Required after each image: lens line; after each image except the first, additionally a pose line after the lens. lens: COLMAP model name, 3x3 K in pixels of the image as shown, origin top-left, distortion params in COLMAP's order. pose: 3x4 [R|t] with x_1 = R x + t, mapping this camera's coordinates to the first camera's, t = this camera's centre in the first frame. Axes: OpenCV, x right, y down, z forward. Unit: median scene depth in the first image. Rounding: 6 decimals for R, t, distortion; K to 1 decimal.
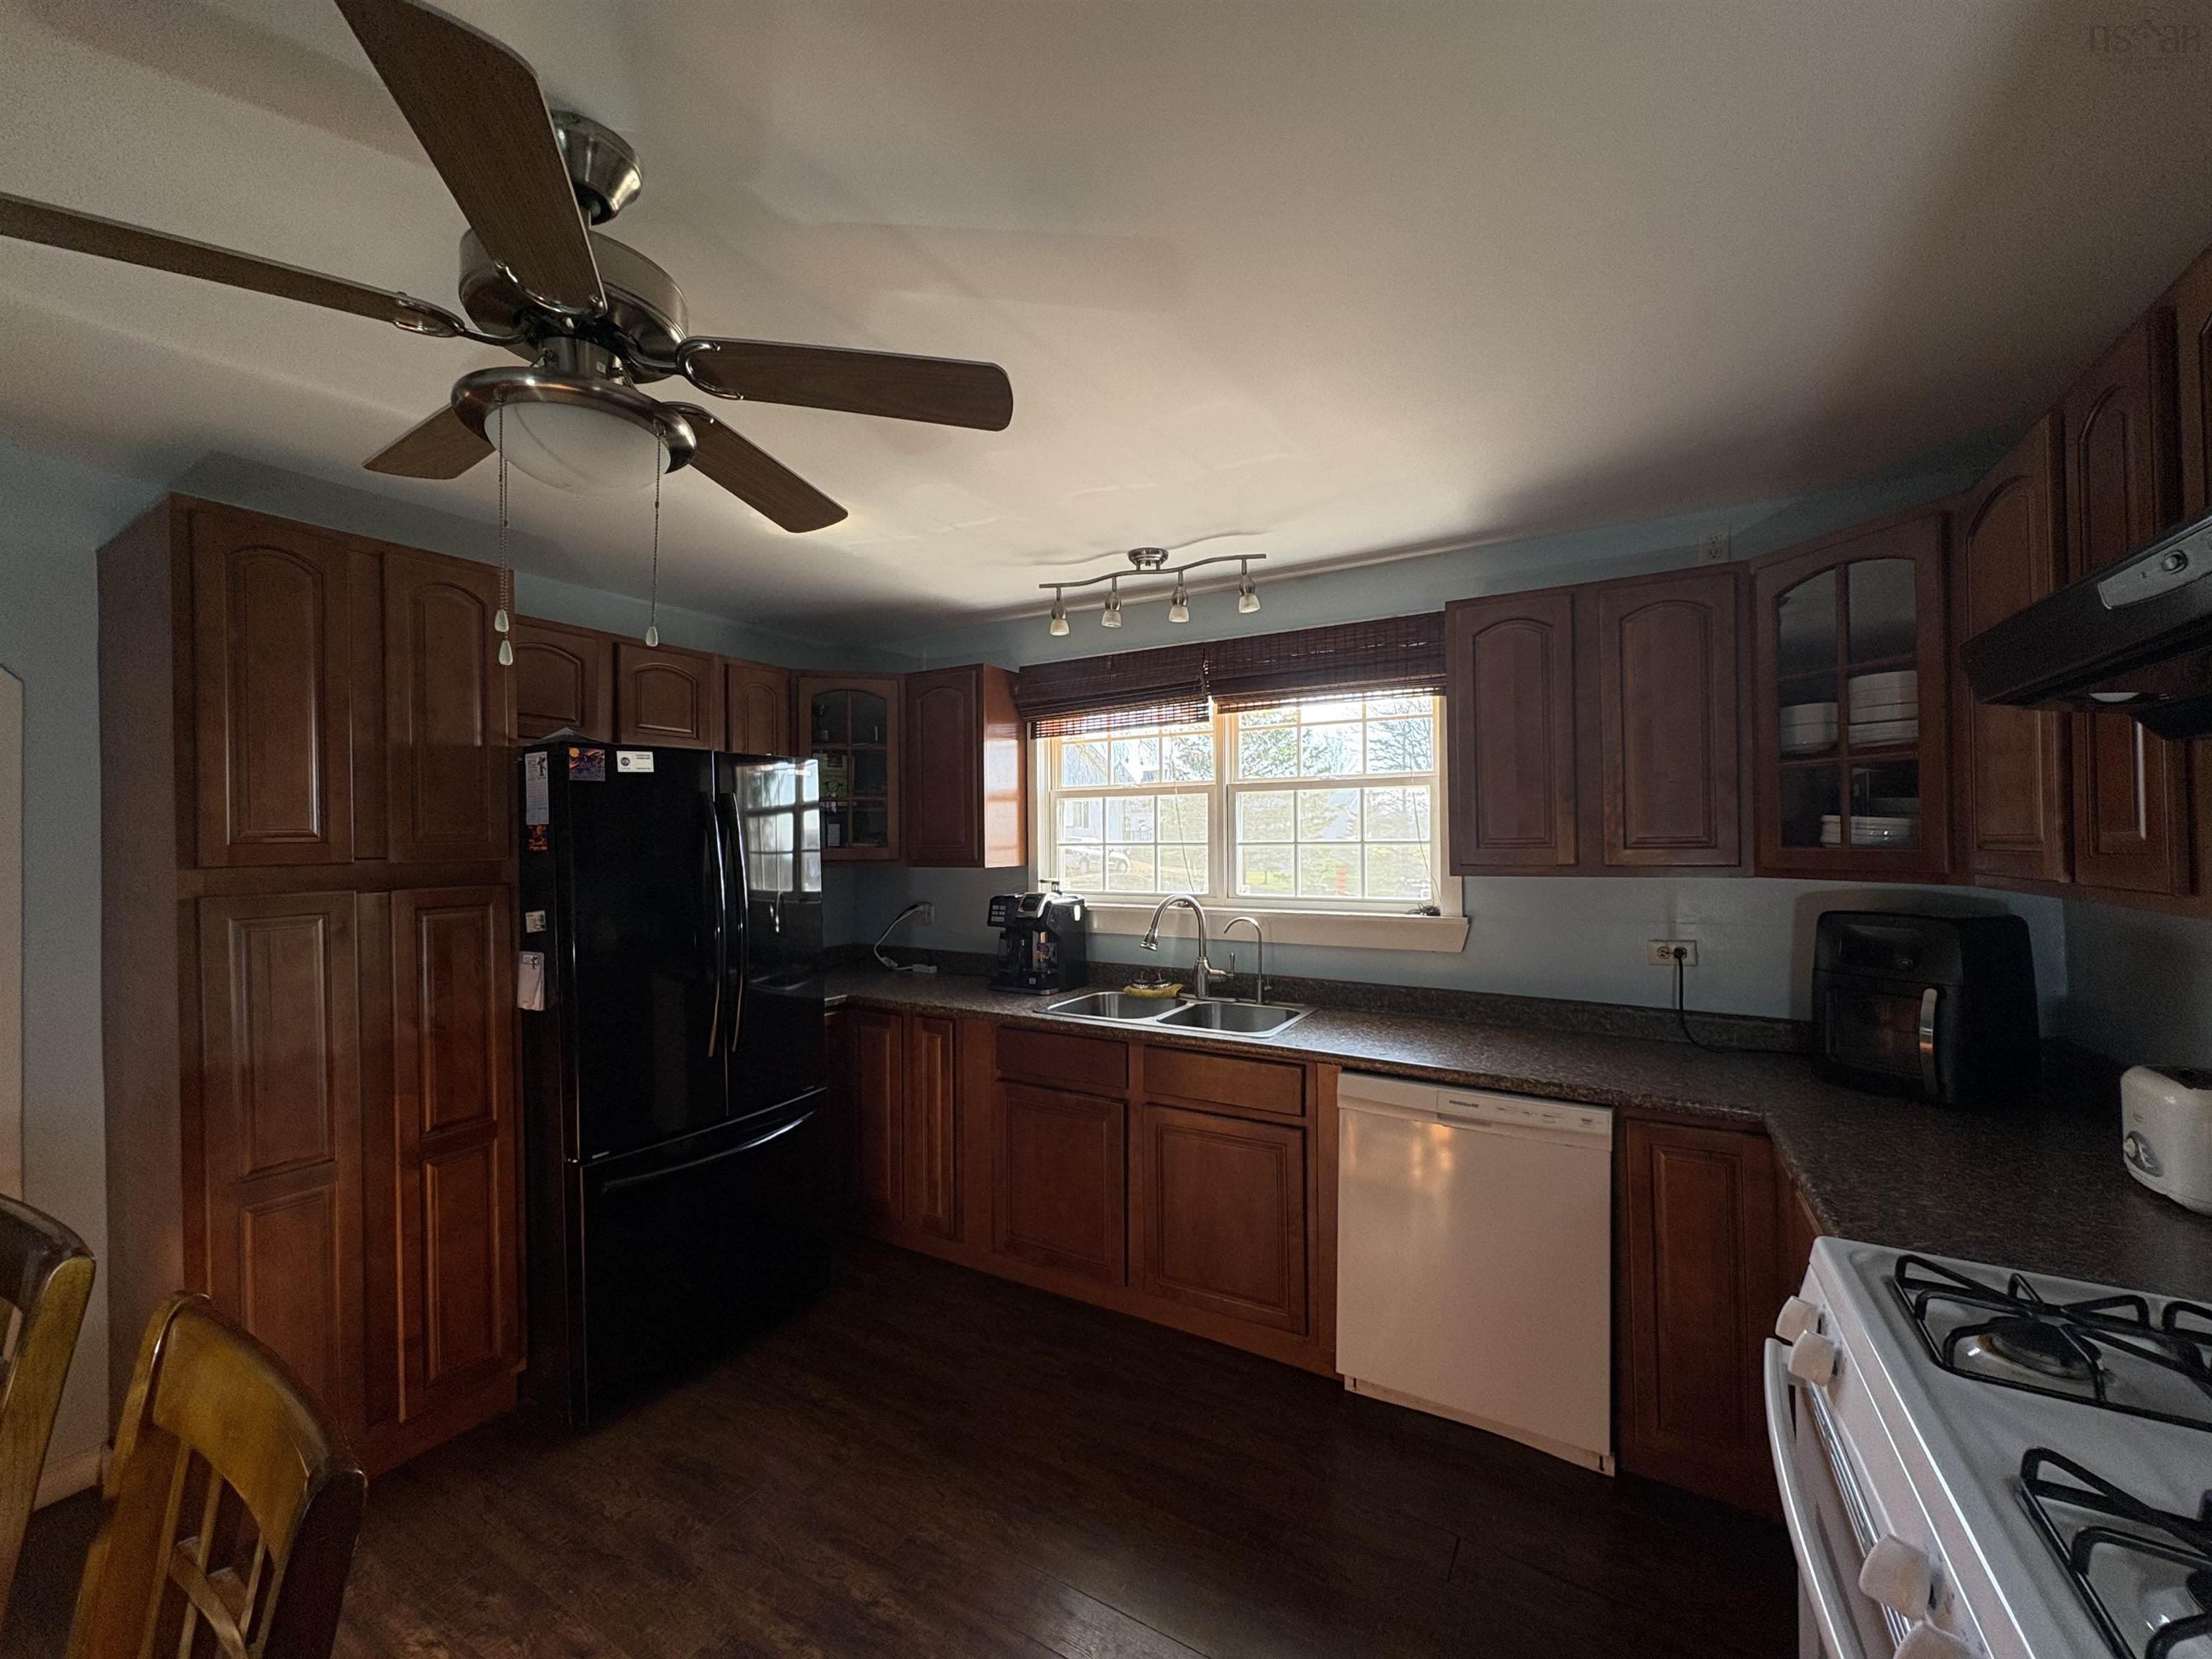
lens RADIAL K [[872.6, 0, 1106.0], [0, 872.6, 829.5], [0, 0, 1]] dist [-0.000019, 0.000031]
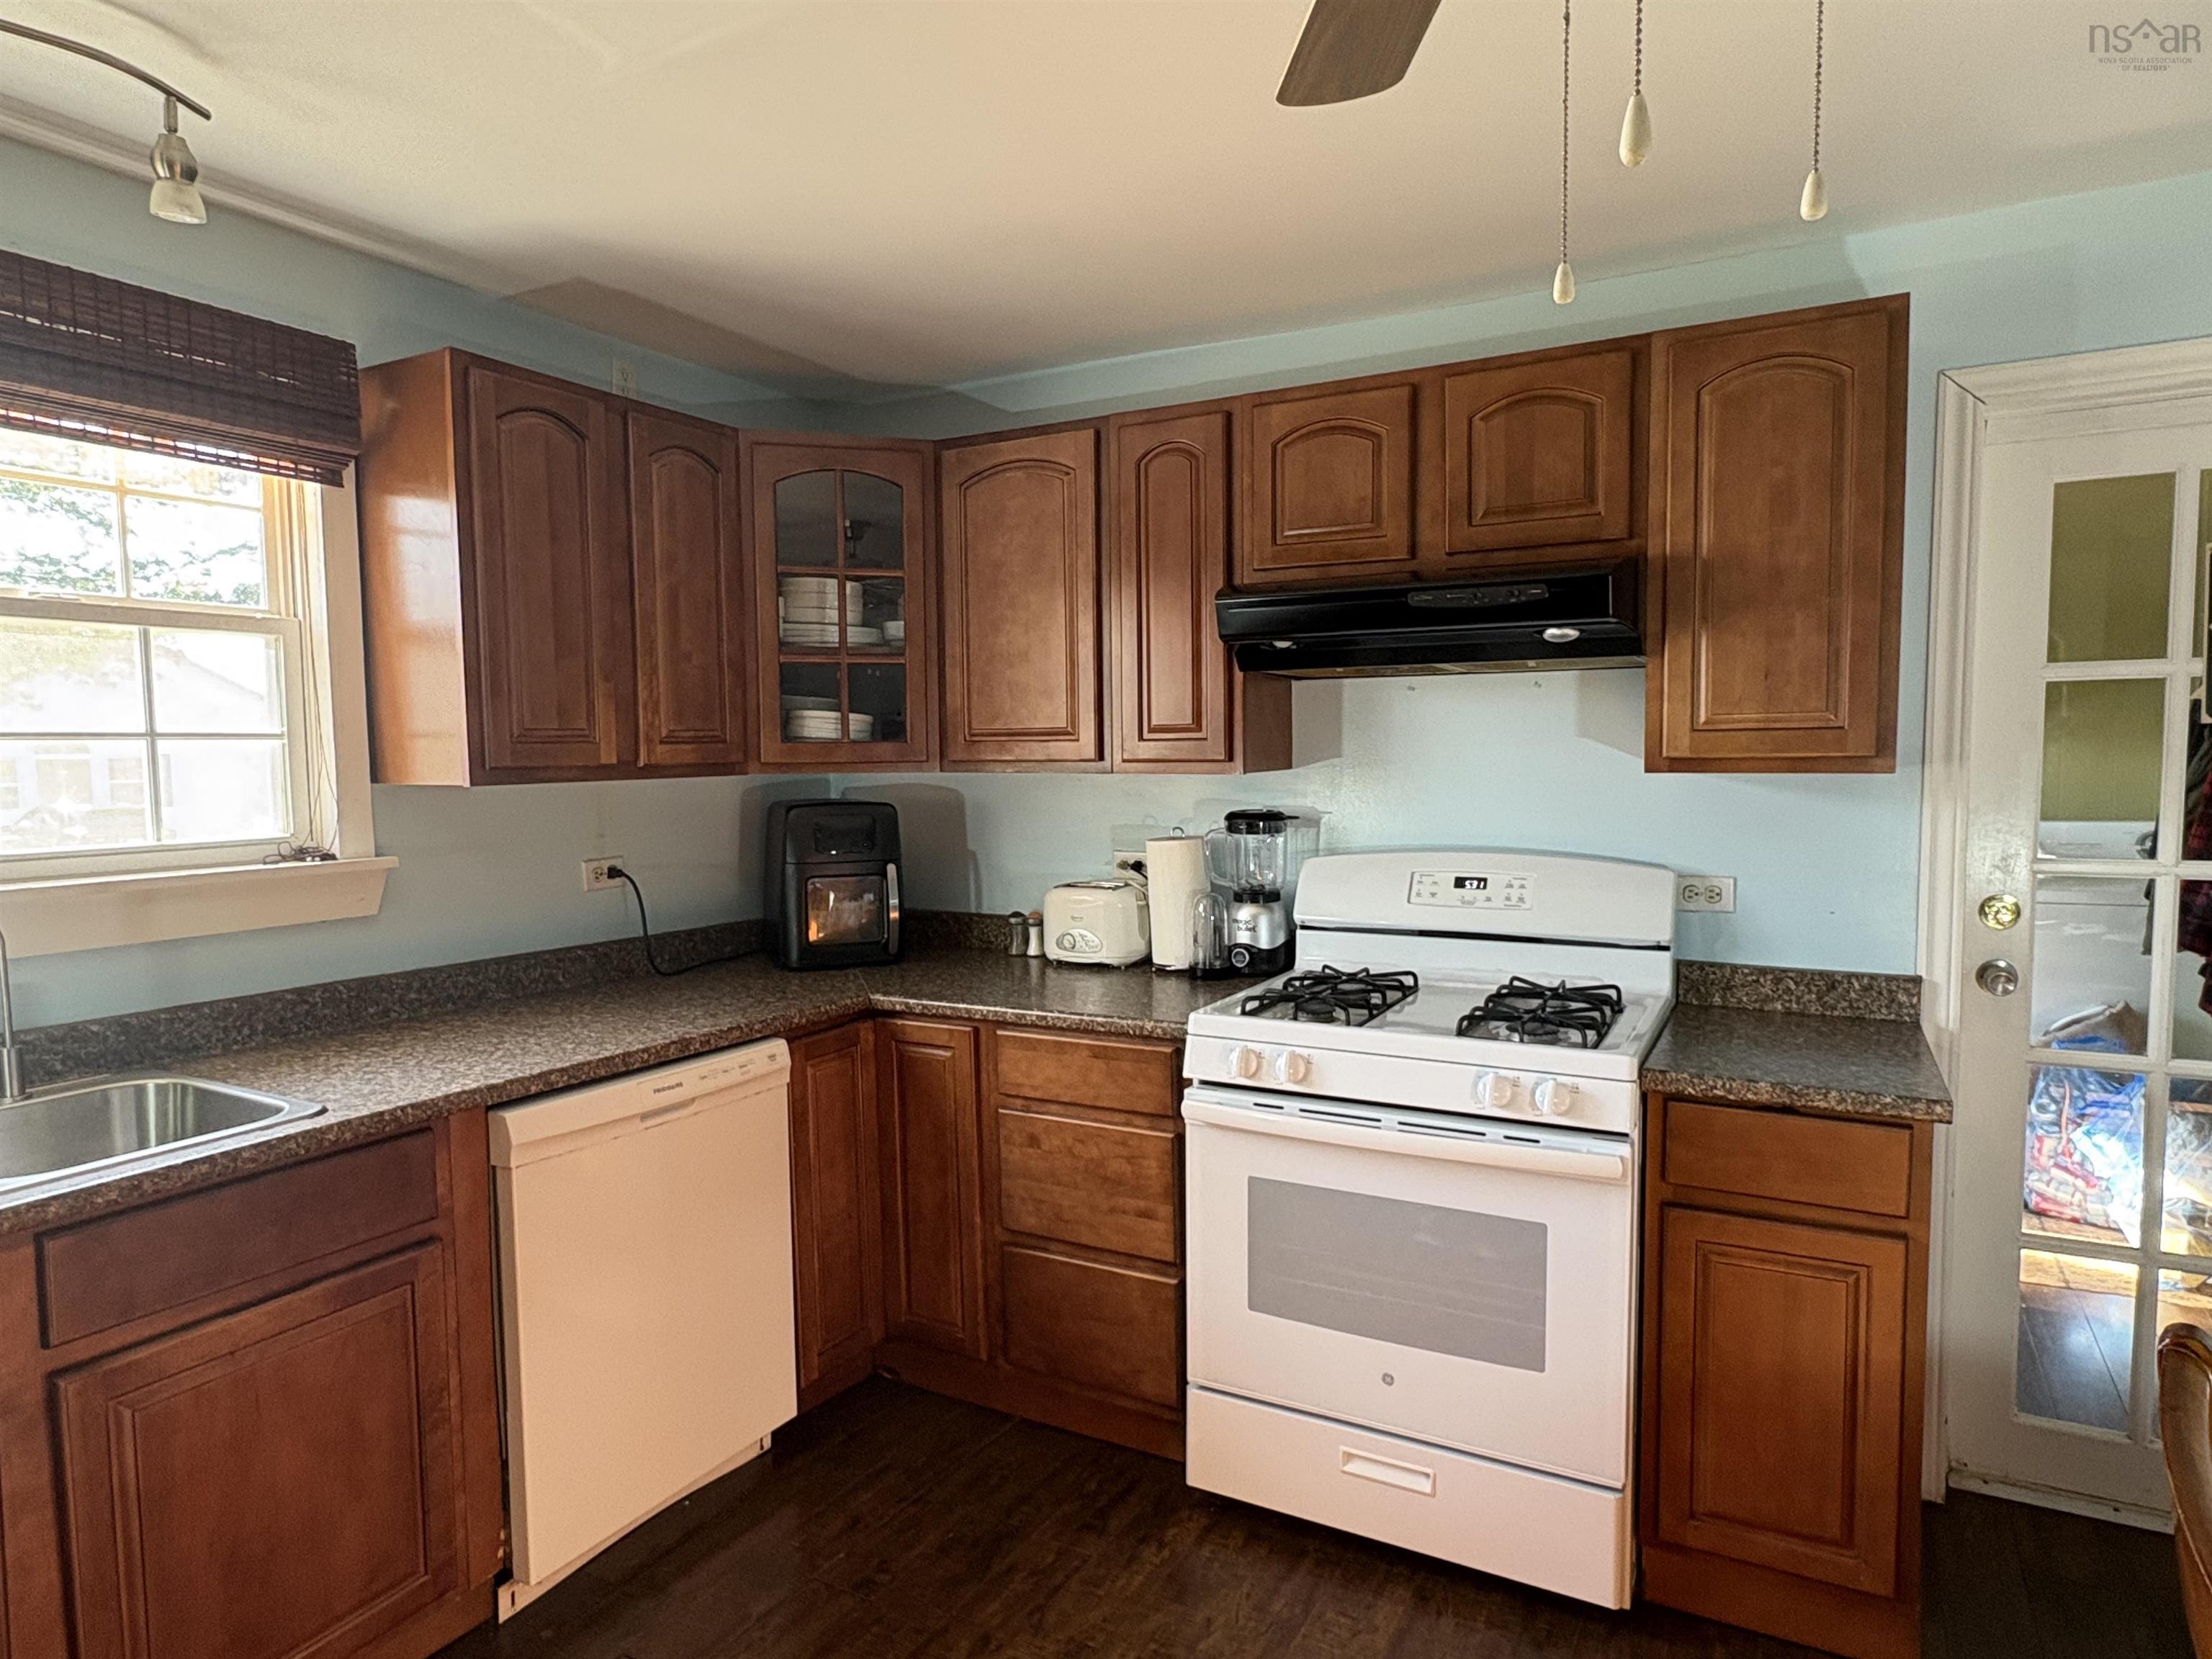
lens RADIAL K [[1301.5, 0, 1106.0], [0, 1301.5, 829.5], [0, 0, 1]] dist [0.000046, -0.000356]
pose [[-0.023372, -0.057099, 0.998095, -0.633584], [-0.006793, 0.998354, 0.056954, 0.029552], [-0.999704, -0.005449, -0.023722, 0.610601]]
